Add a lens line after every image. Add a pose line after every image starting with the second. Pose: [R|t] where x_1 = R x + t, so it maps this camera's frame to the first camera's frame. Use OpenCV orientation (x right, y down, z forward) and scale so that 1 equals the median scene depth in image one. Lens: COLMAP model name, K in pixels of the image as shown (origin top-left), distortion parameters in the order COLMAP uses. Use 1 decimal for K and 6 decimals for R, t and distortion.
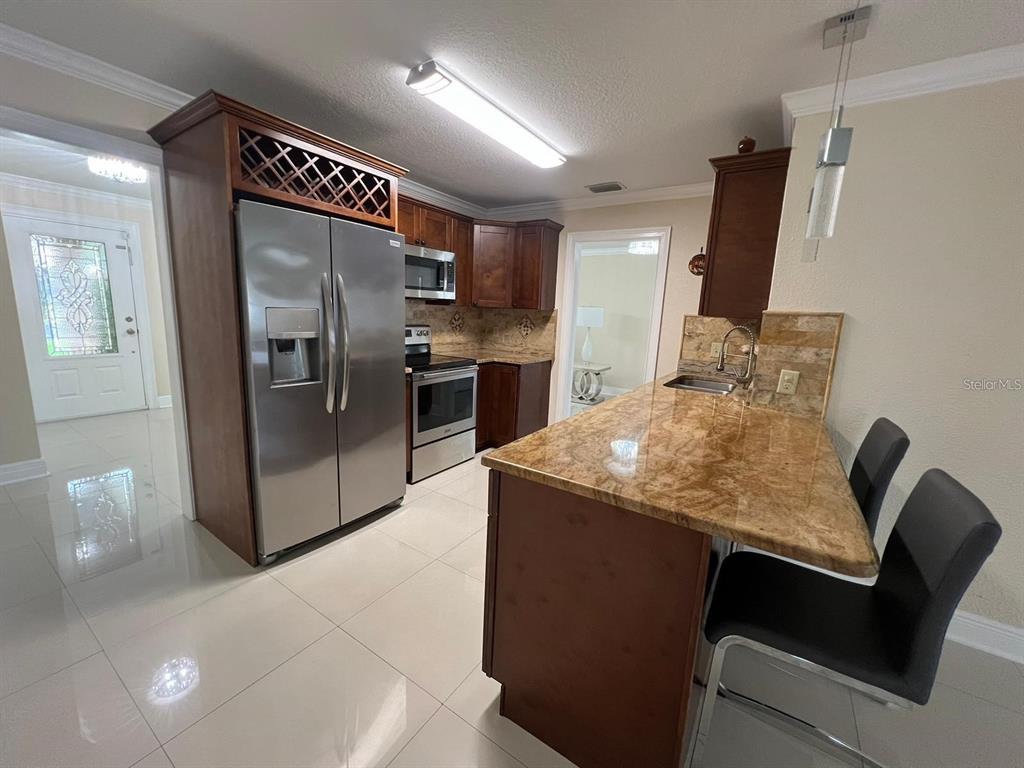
lens RADIAL K [[410.8, 0, 512.0], [0, 410.8, 384.0], [0, 0, 1]] dist [-0.001263, -0.000310]
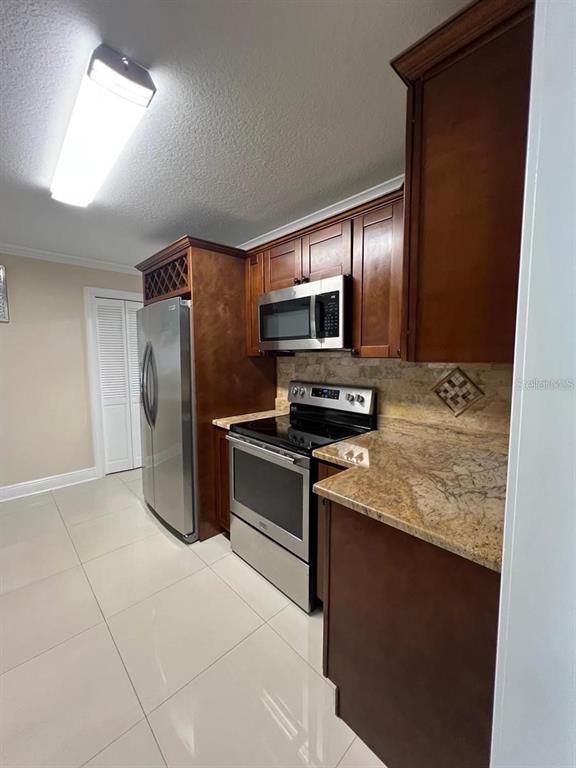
lens RADIAL K [[308.1, 0, 288.0], [0, 308.1, 384.0], [0, 0, 1]] dist [-0.001263, -0.000310]
pose [[-0.225071, 0.040372, -0.973506, 0.329078], [-0.192958, 0.977505, 0.085149, -0.172914], [0.955044, 0.207011, -0.212218, 1.019714]]
